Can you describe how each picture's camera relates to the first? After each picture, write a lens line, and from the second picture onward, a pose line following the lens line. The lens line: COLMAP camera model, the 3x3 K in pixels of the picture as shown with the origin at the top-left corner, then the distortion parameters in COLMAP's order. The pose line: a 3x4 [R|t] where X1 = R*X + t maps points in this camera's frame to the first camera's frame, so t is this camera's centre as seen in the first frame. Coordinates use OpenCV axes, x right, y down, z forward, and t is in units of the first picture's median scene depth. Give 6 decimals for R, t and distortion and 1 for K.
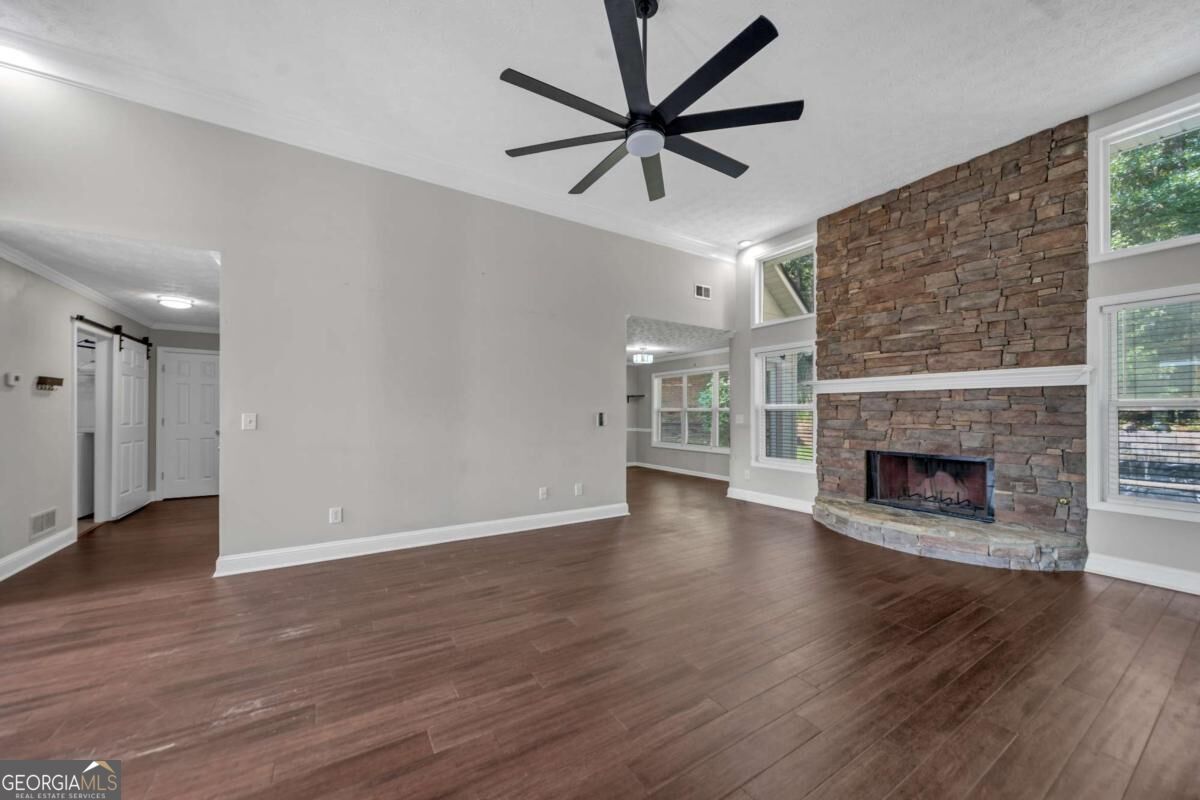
lens RADIAL K [[420.3, 0, 635.3], [0, 420.3, 407.6], [0, 0, 1]] dist [0.002843, -0.001216]
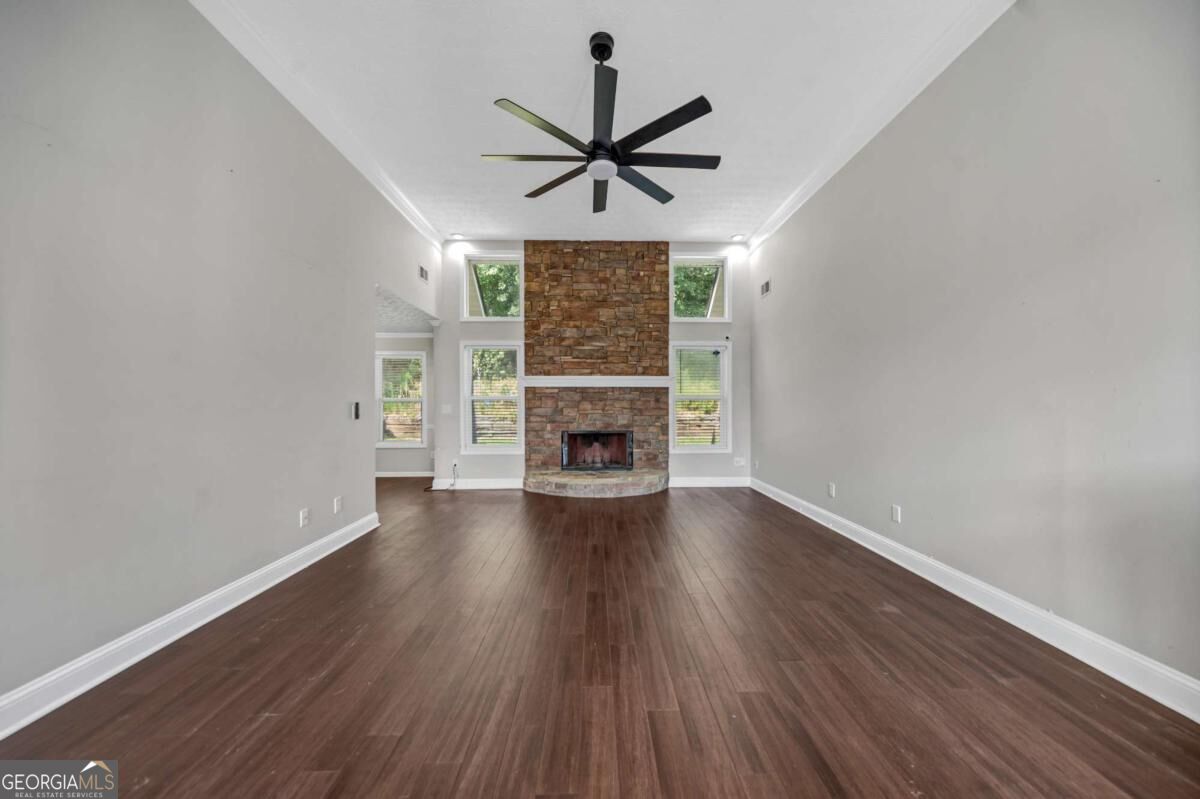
lens RADIAL K [[420.3, 0, 600.0], [0, 420.3, 400.4], [0, 0, 1]] dist [0.002843, -0.001216]
pose [[0.539126, 0.003987, 0.842216, -0.517450], [-0.005509, 0.999984, -0.001207, 0.006849], [-0.842207, -0.003989, 0.539140, 0.201668]]
